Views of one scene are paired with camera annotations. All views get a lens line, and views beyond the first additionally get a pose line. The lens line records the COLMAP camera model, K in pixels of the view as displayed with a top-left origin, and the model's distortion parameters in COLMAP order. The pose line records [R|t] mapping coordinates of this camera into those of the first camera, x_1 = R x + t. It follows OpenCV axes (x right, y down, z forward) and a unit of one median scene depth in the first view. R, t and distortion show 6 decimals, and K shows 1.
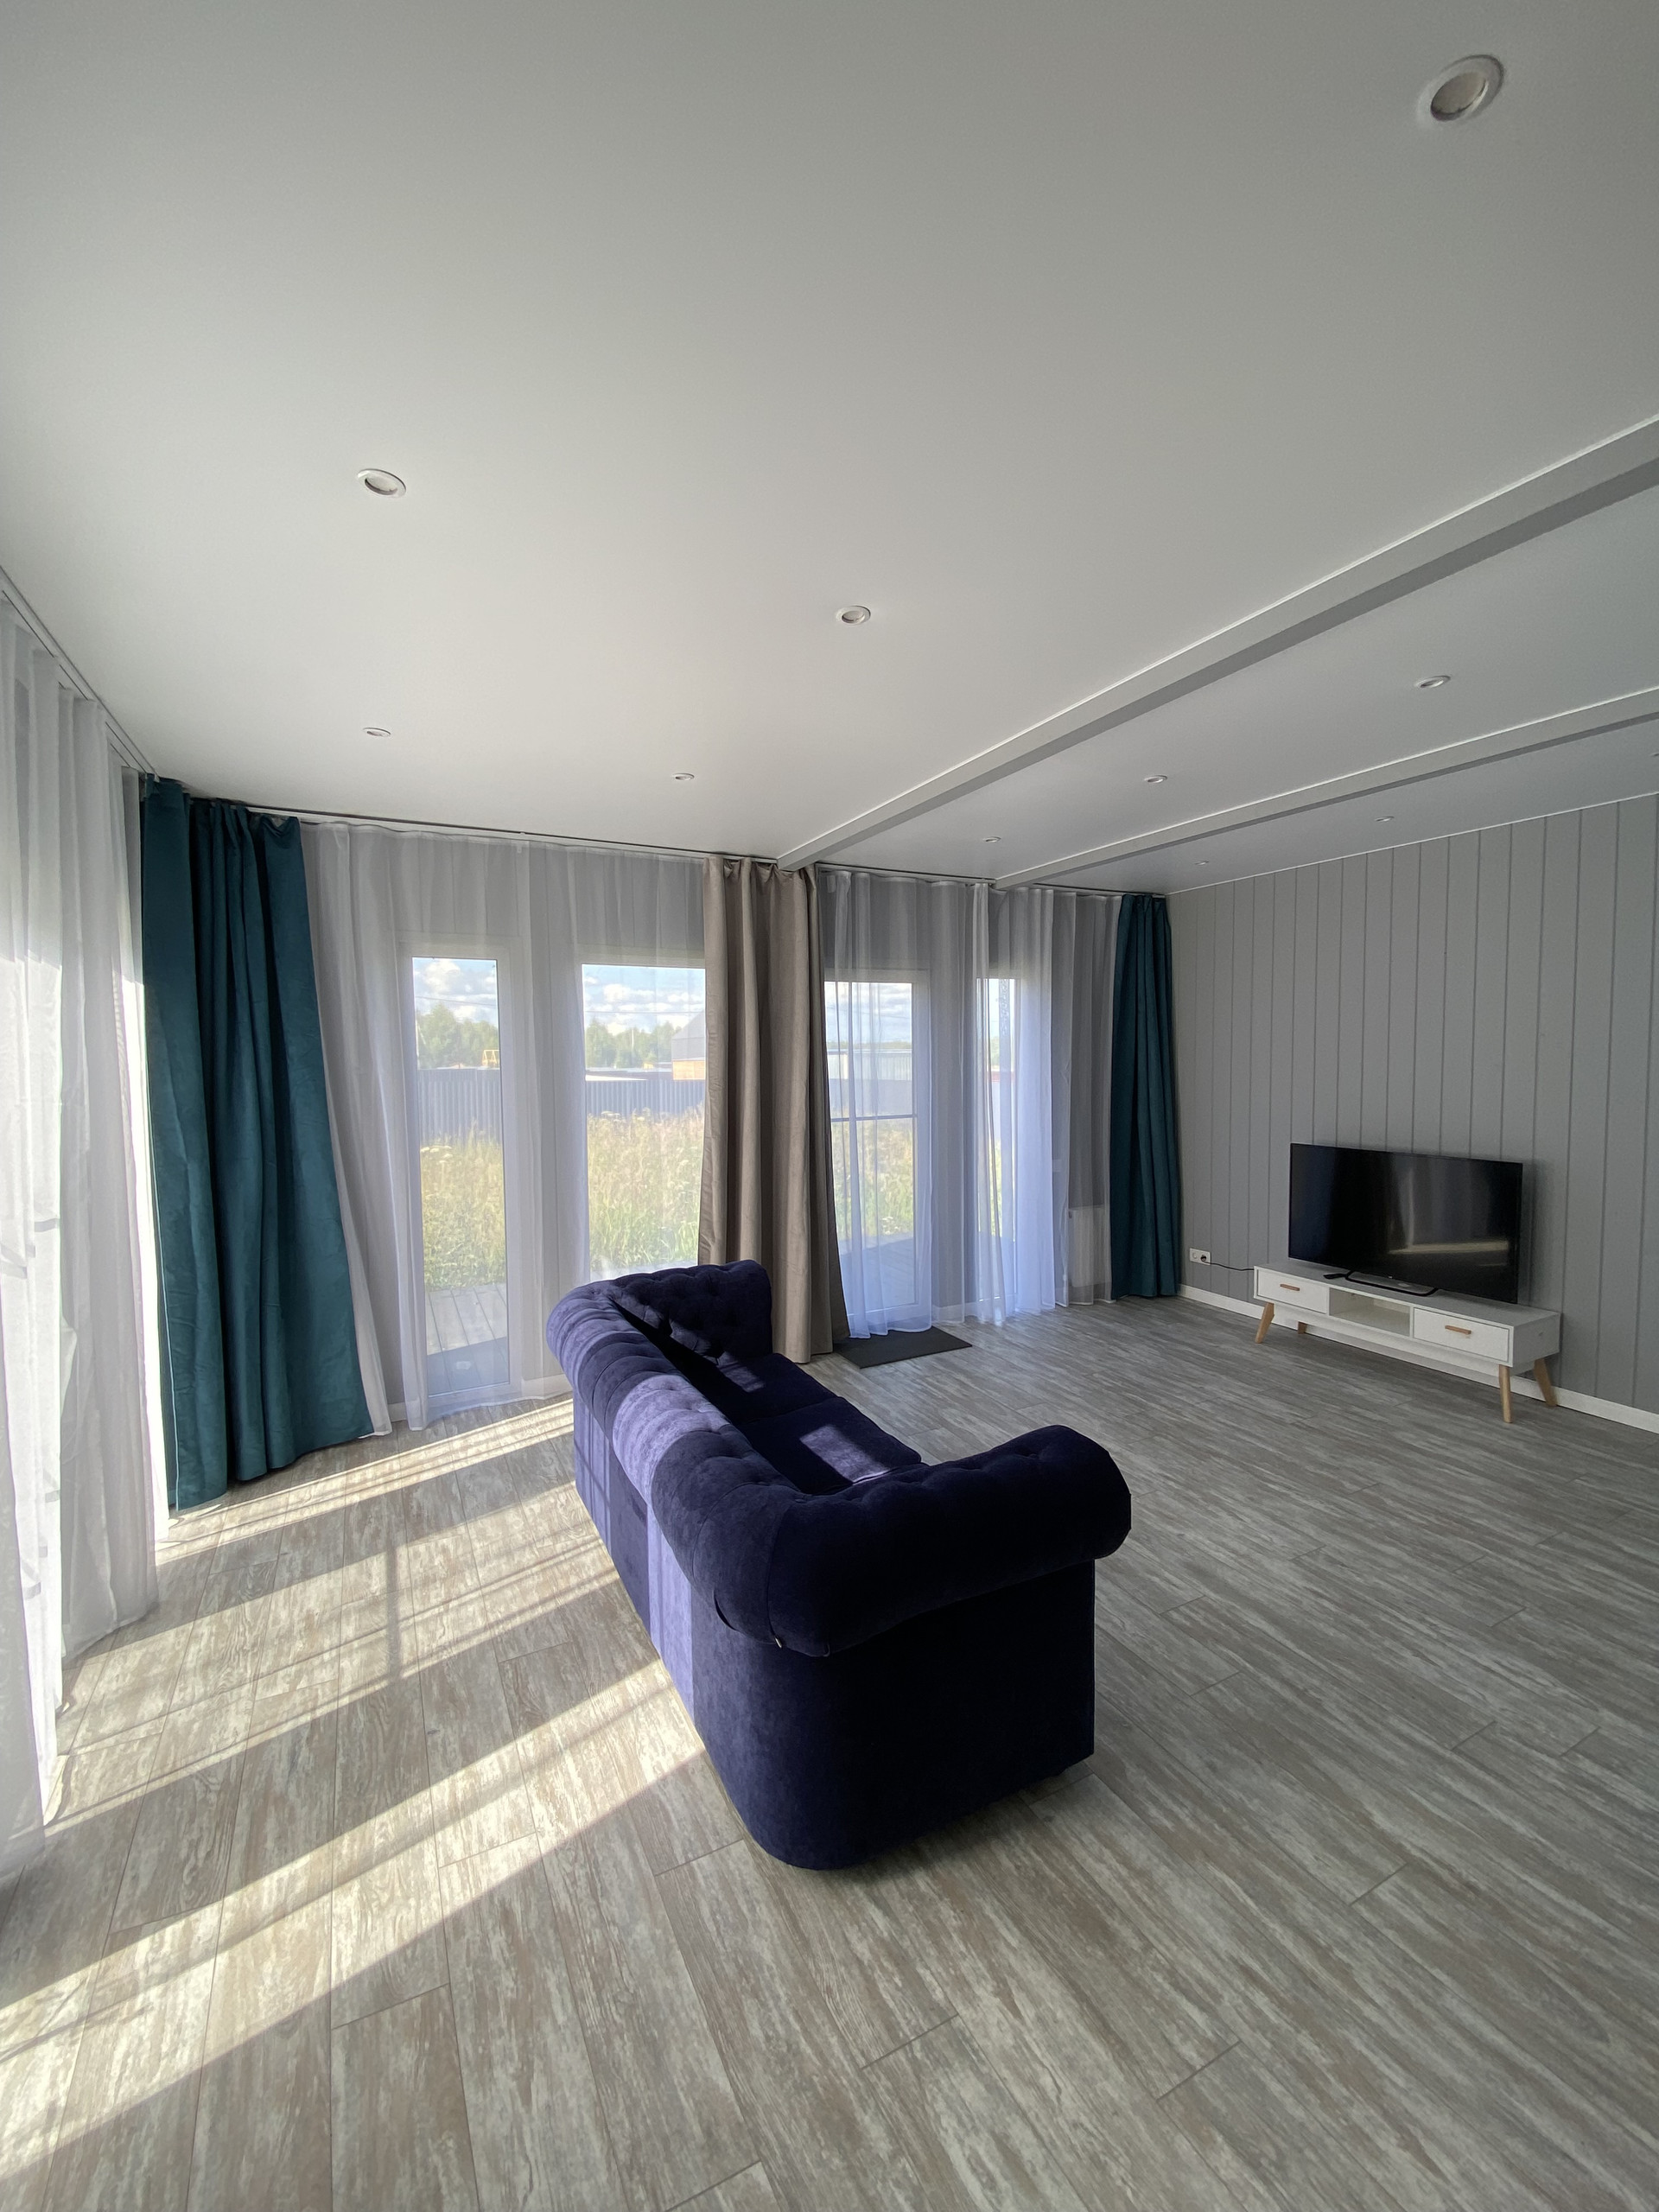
lens RADIAL K [[900.4, 0, 828.1], [0, 900.4, 1124.9], [0, 0, 1]] dist [0.009541, -0.015243]
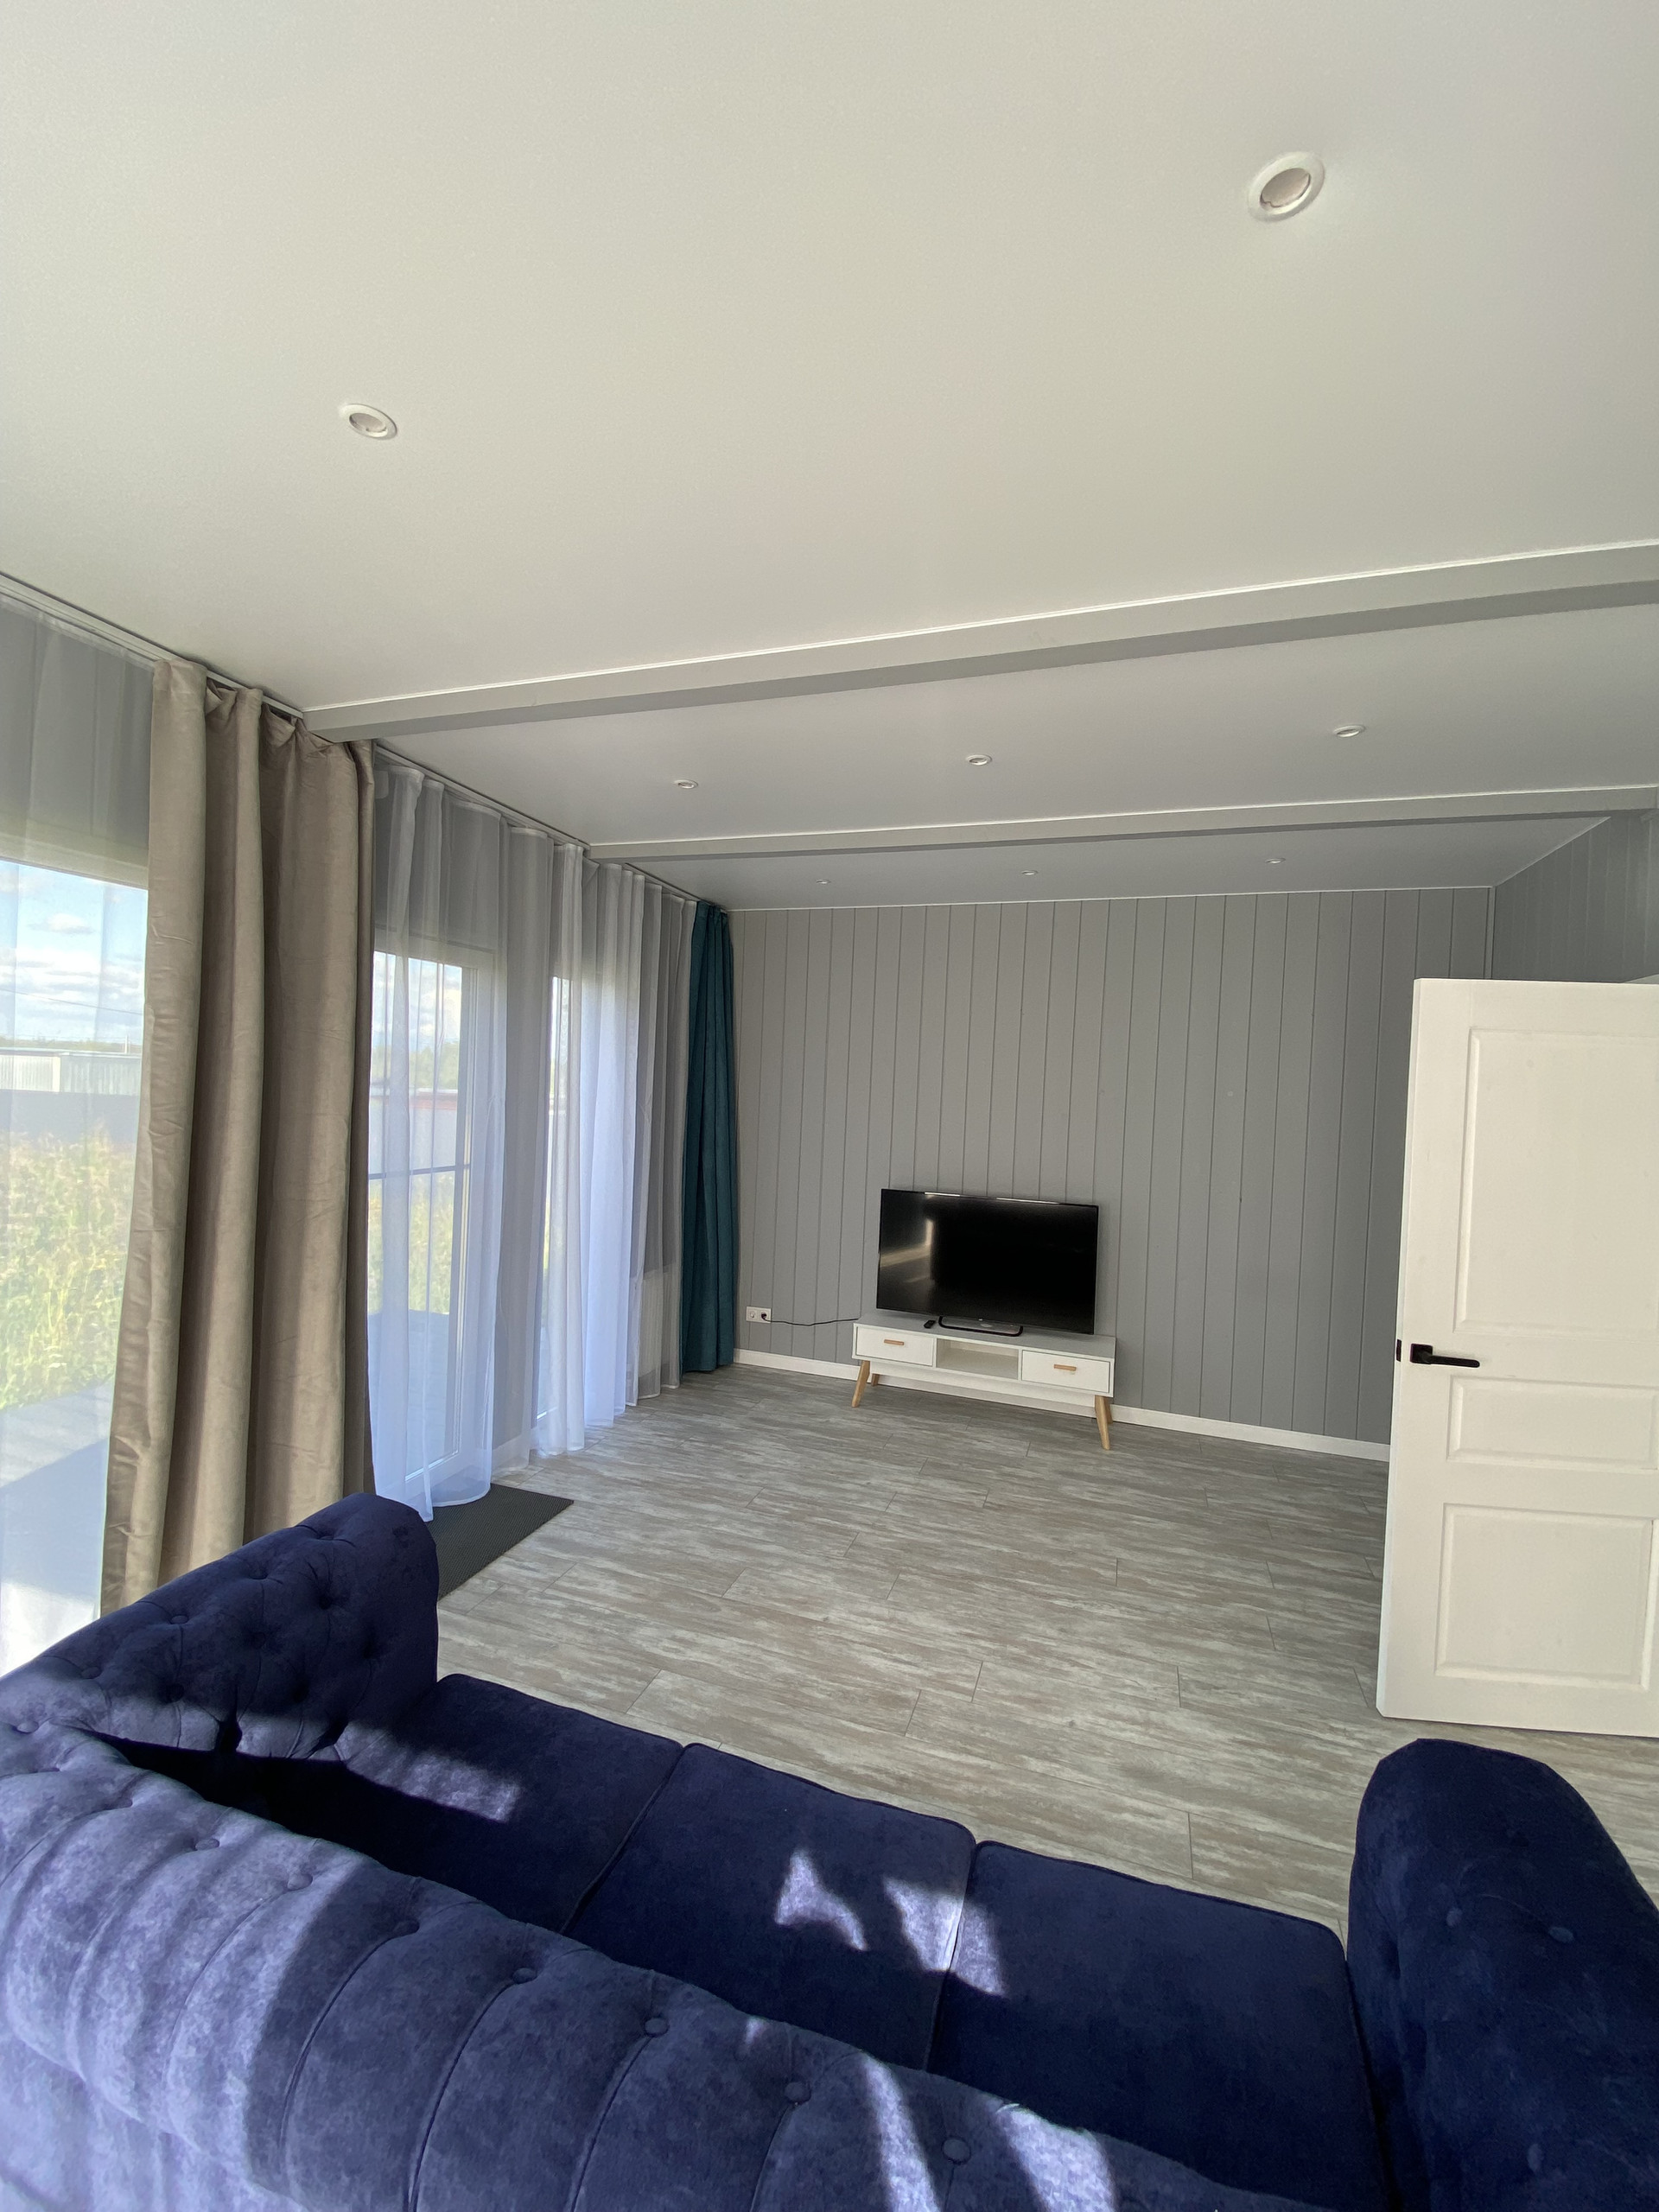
lens RADIAL K [[900.4, 0, 835.0], [0, 900.4, 1115.2], [0, 0, 1]] dist [0.009541, -0.015243]
pose [[0.713665, 0.017539, 0.700268, -0.226108], [0.005904, 0.999500, -0.031051, -0.035132], [-0.700463, 0.026295, 0.713204, 0.421435]]
